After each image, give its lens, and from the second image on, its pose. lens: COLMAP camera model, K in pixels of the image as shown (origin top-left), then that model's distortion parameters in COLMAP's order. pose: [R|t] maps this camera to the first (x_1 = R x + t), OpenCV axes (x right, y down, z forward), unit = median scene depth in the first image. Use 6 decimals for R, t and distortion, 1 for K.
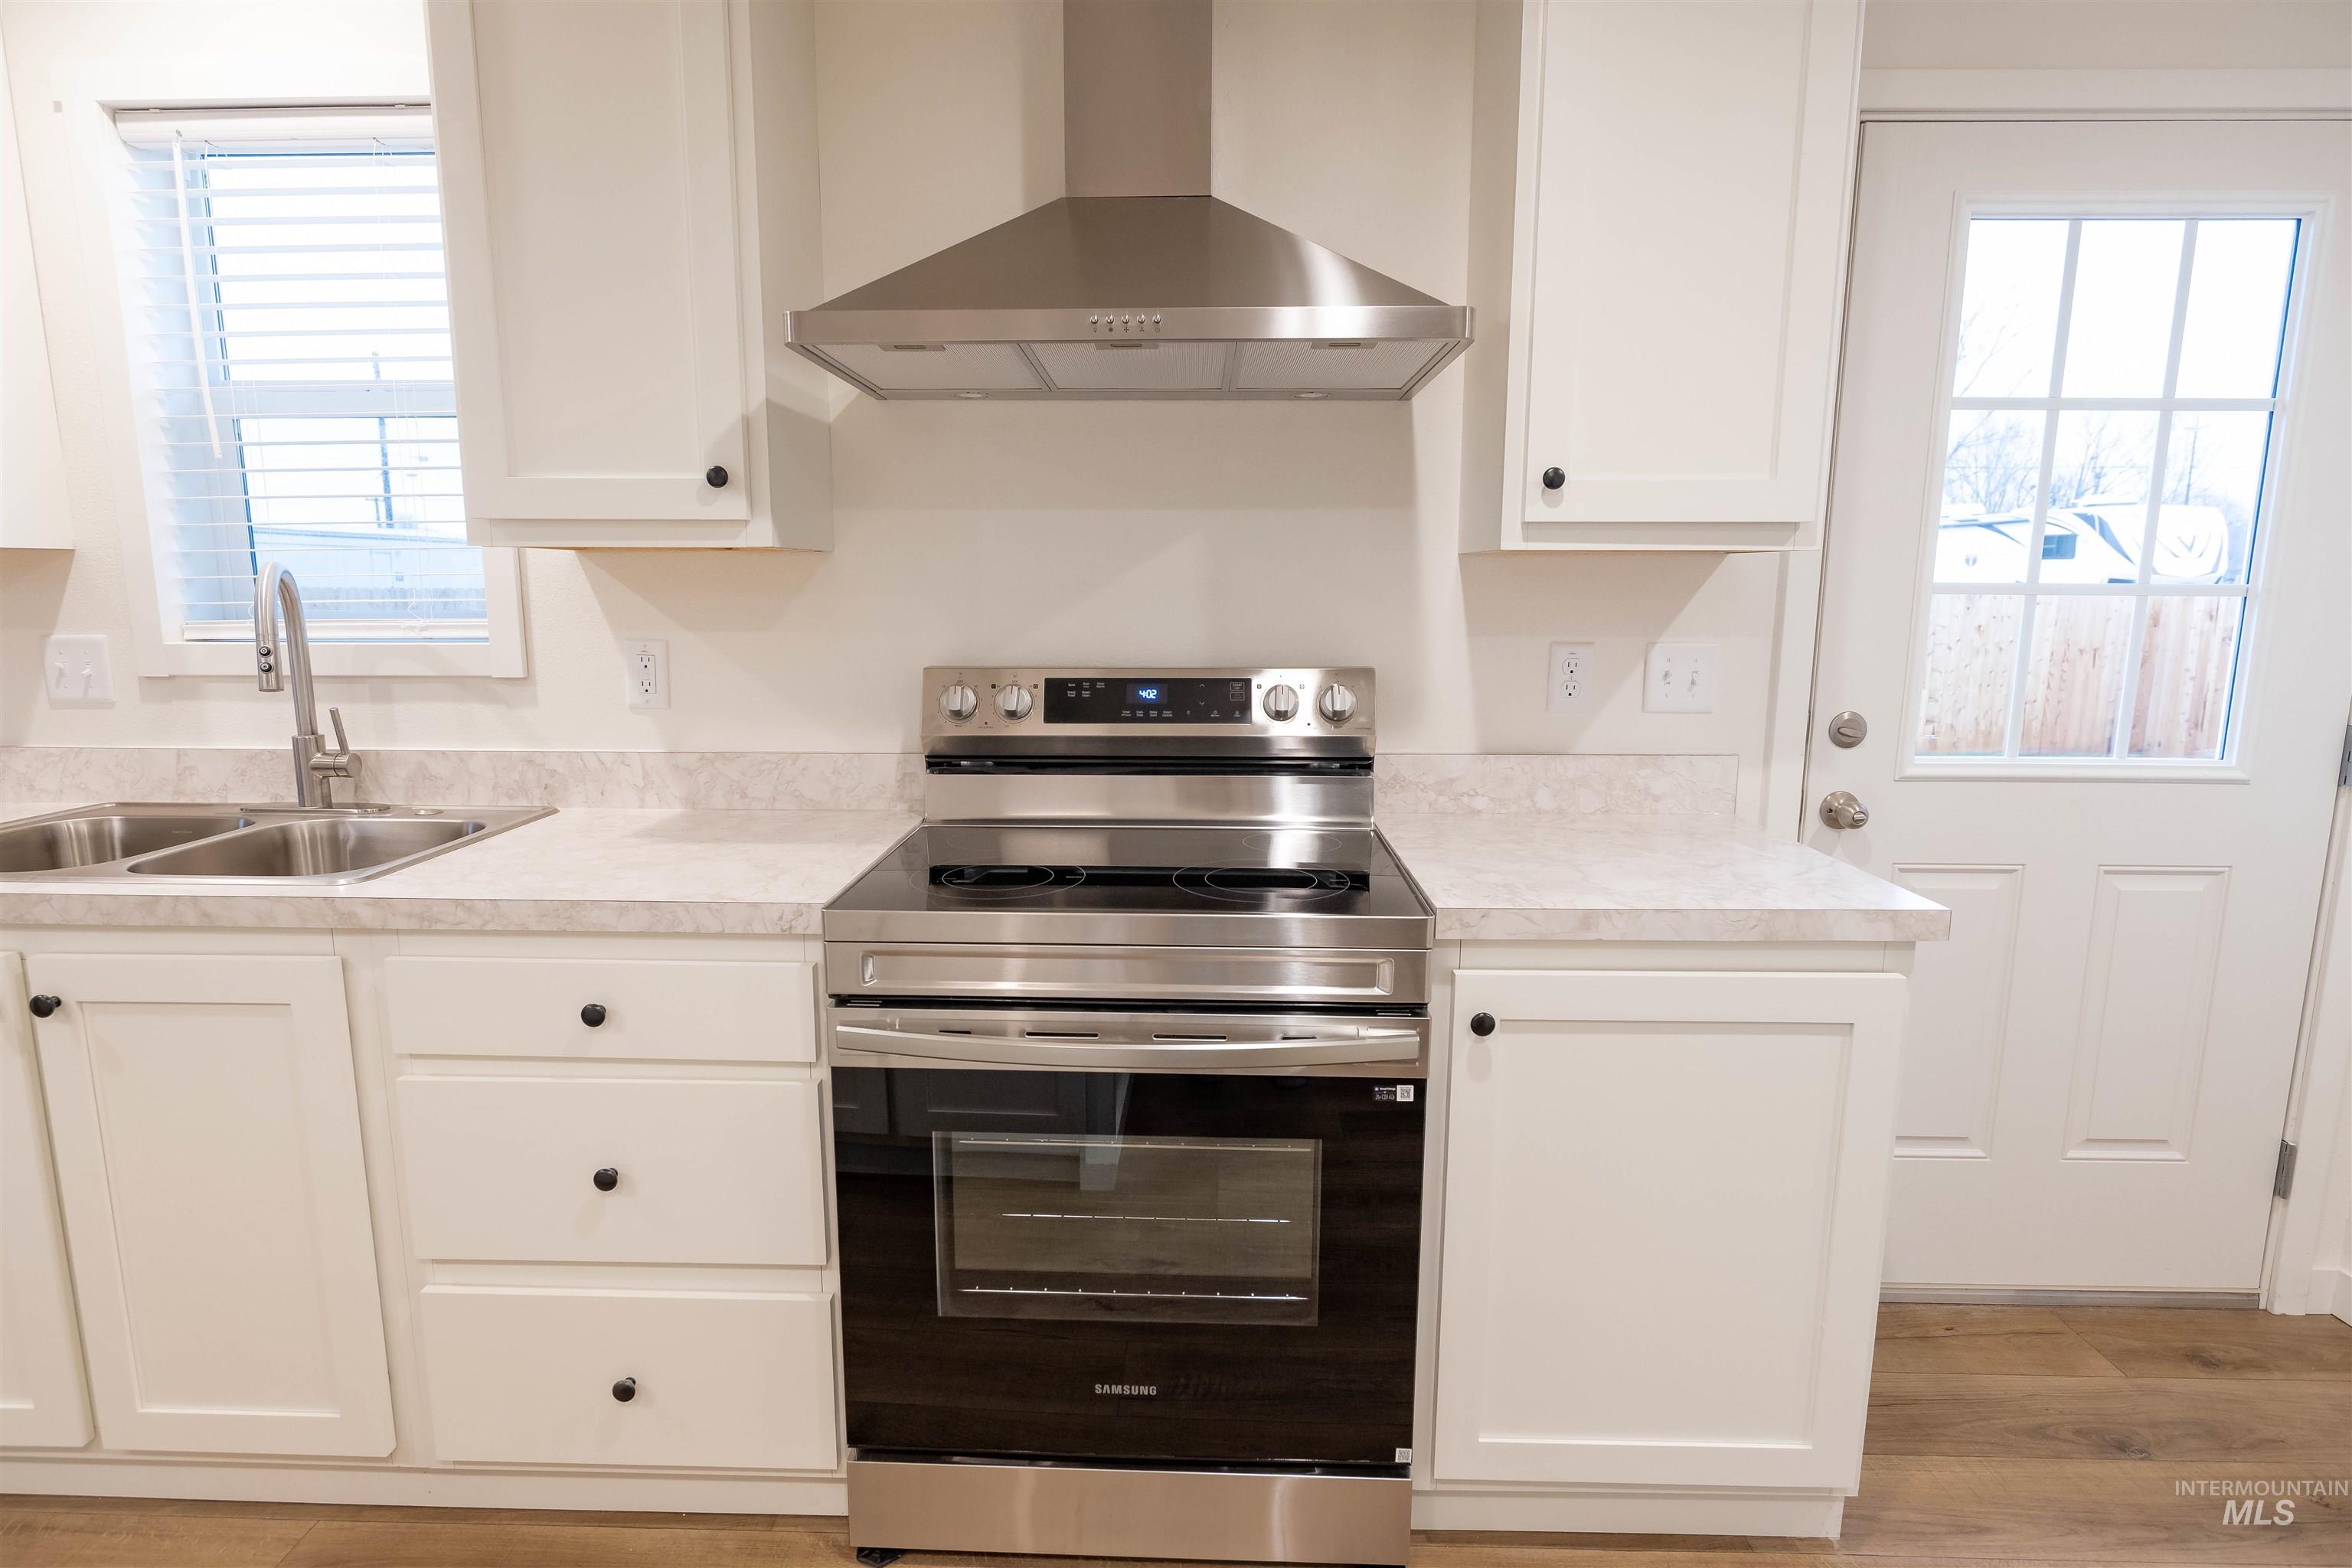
lens RADIAL K [[1233.0, 0, 1144.9], [0, 1233.0, 784.0], [0, 0, 1]] dist [-0.004317, 0.000192]
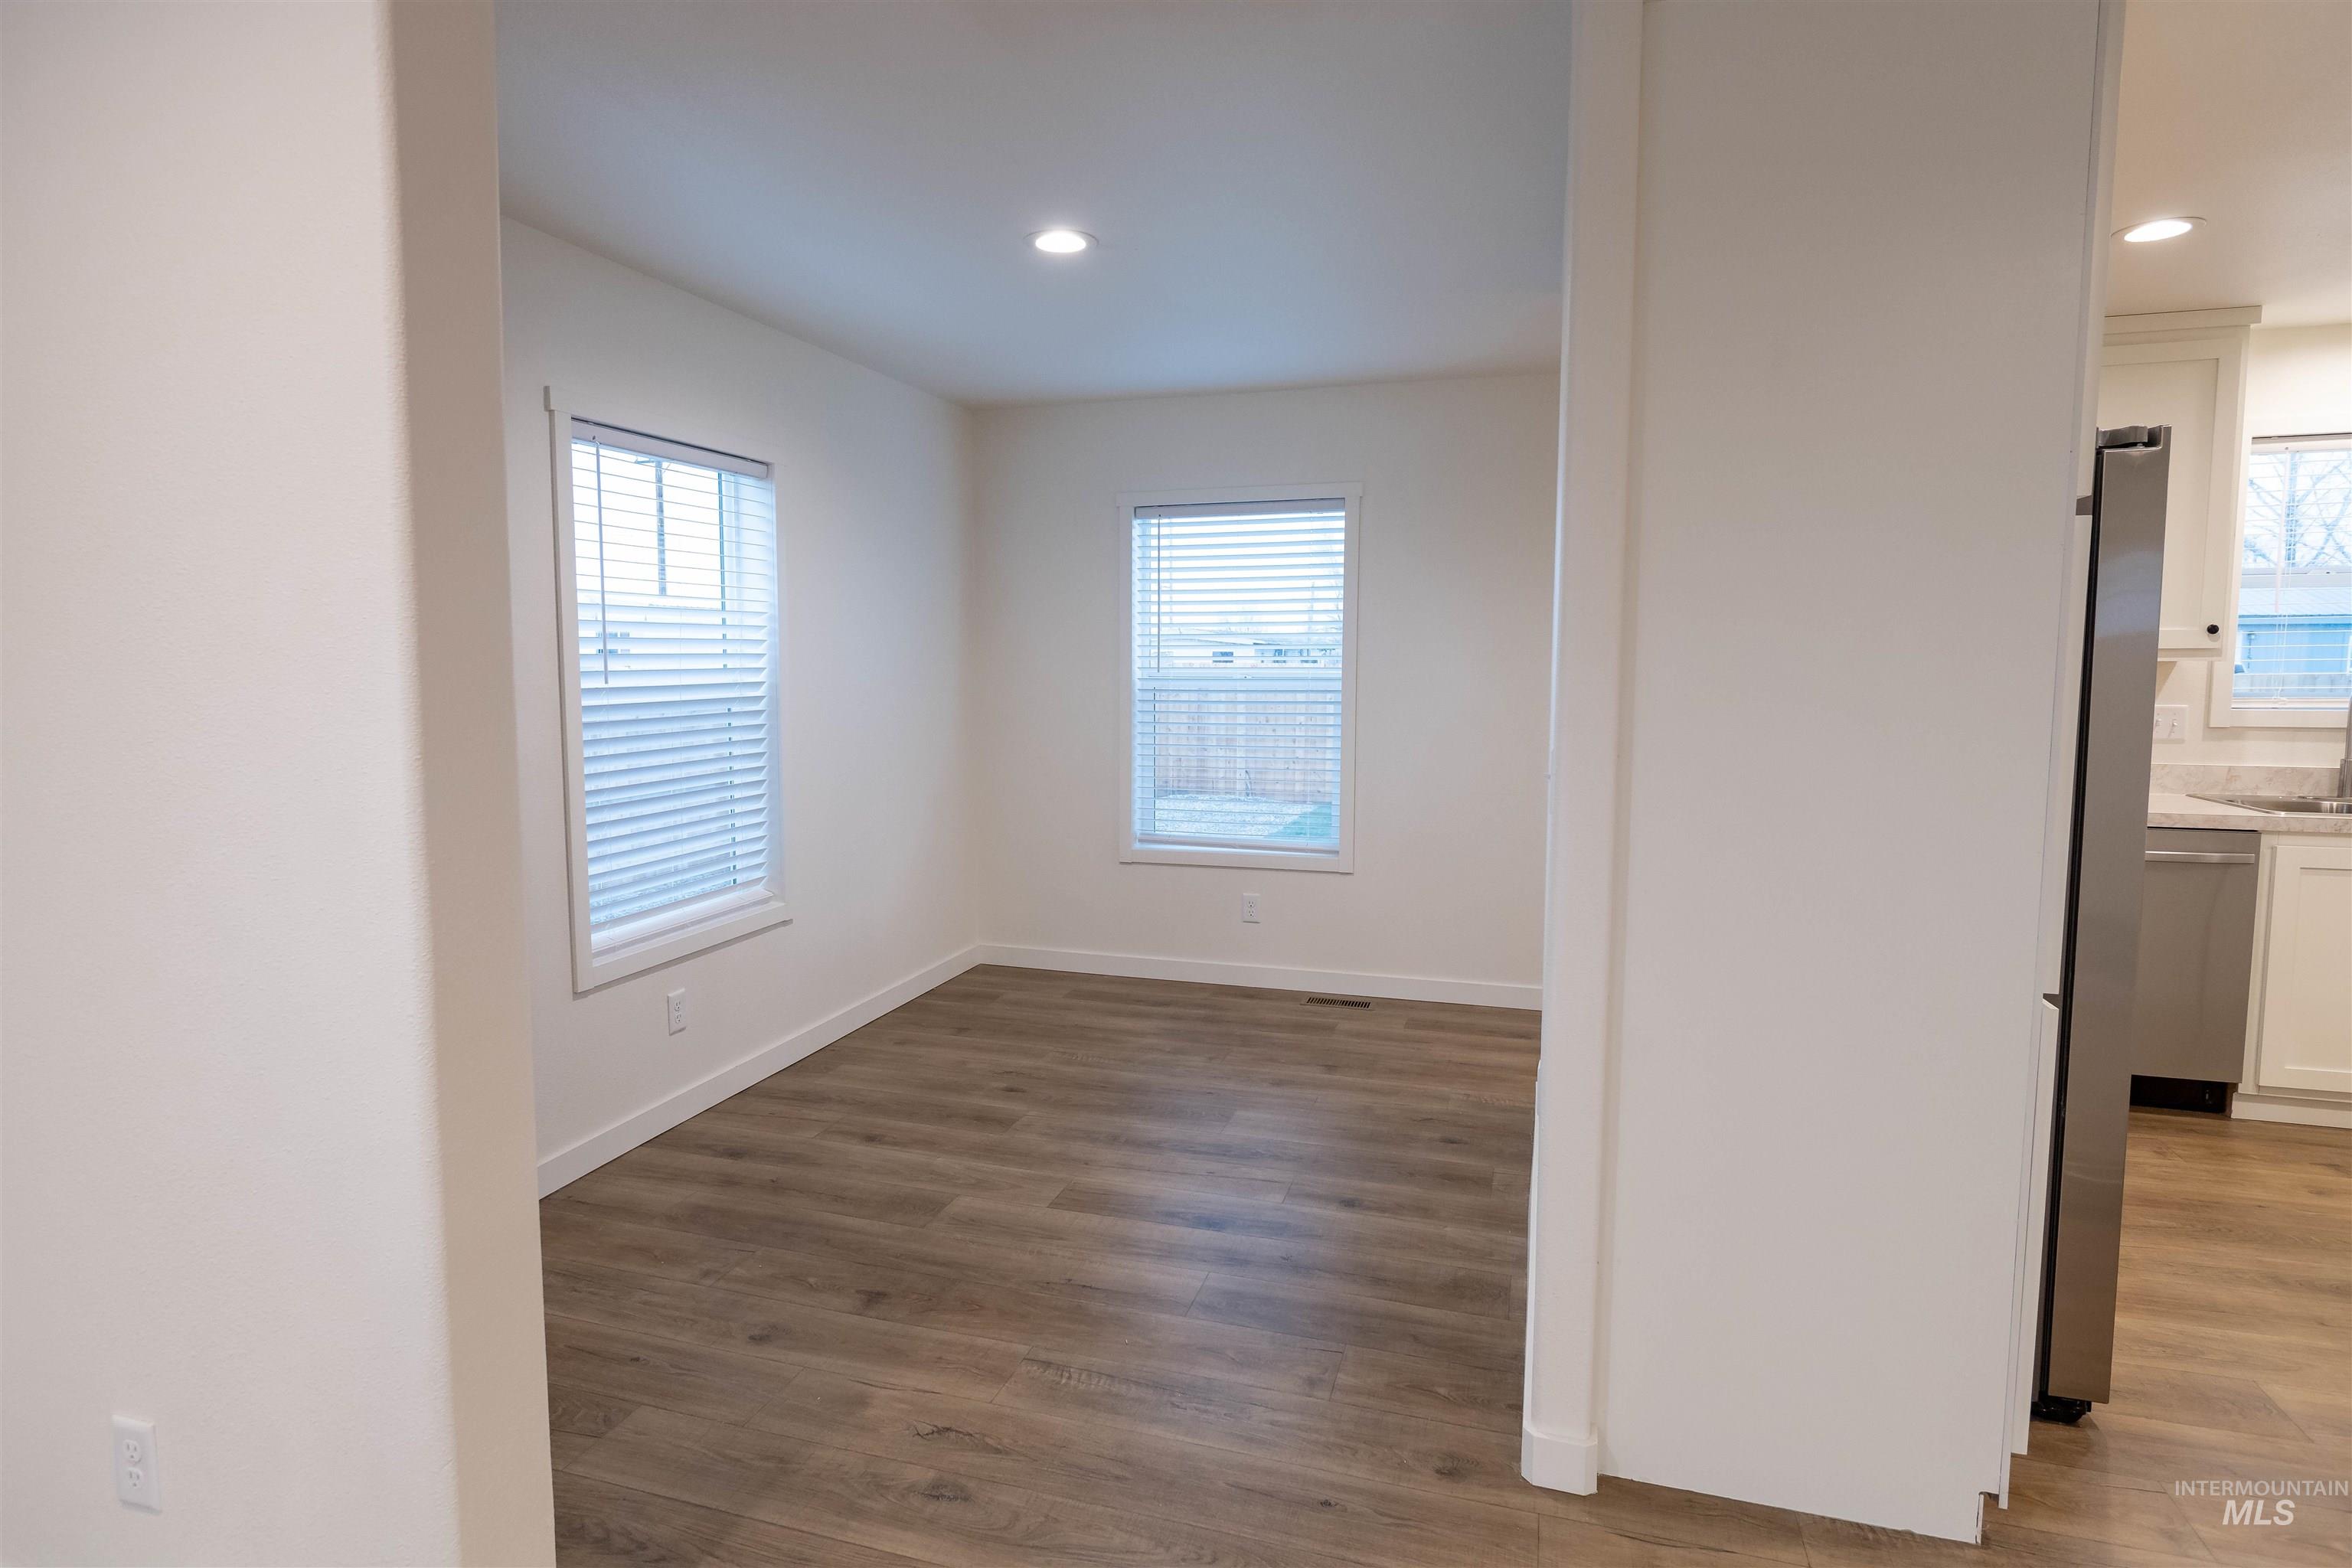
lens RADIAL K [[1260.1, 0, 1142.9], [0, 1260.1, 768.7], [0, 0, 1]] dist [-0.004323, 0.001060]
pose [[0.959931, 0.020504, -0.279487, -1.963594], [-0.041634, 0.996686, -0.069876, 0.189307], [0.277128, 0.078712, 0.957604, -1.367114]]
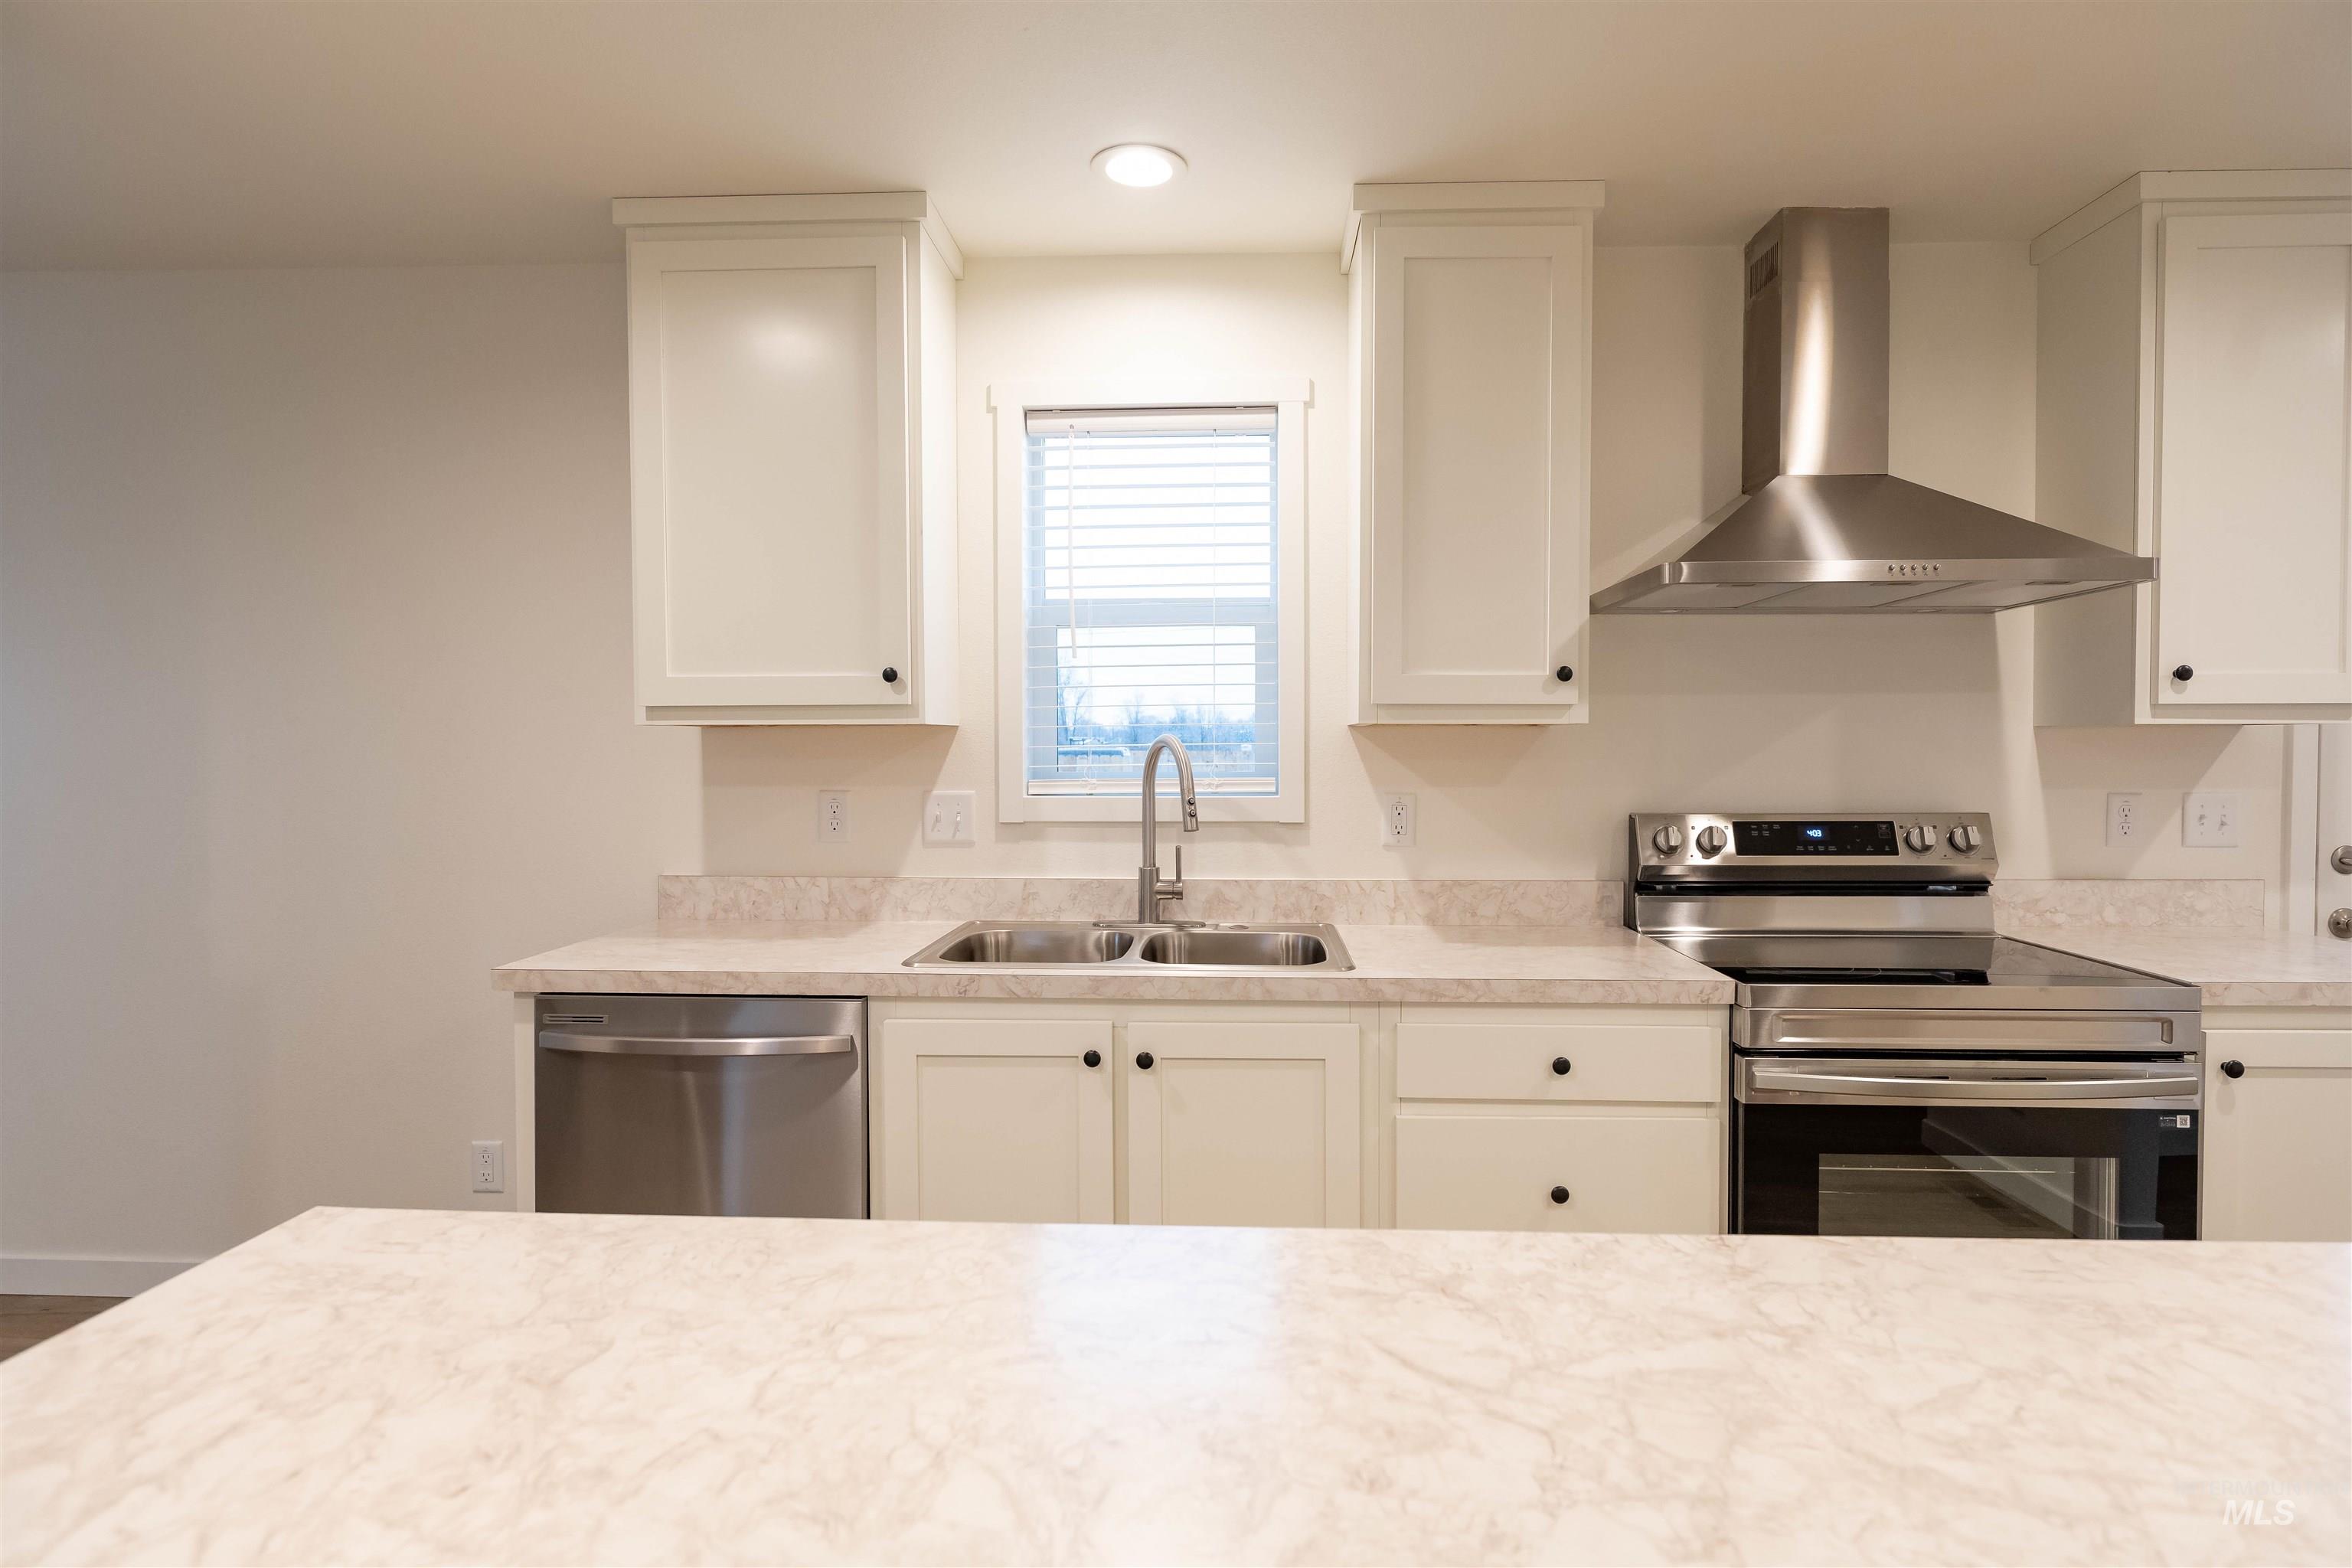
lens RADIAL K [[1202.7, 0, 1185.5], [0, 1202.7, 774.8], [0, 0, 1]] dist [-0.009965, 0.003238]
pose [[0.999905, -0.003252, -0.013429, -0.644877], [0.001354, 0.990290, -0.139013, 0.041247], [0.013750, 0.138981, 0.990200, -0.272906]]
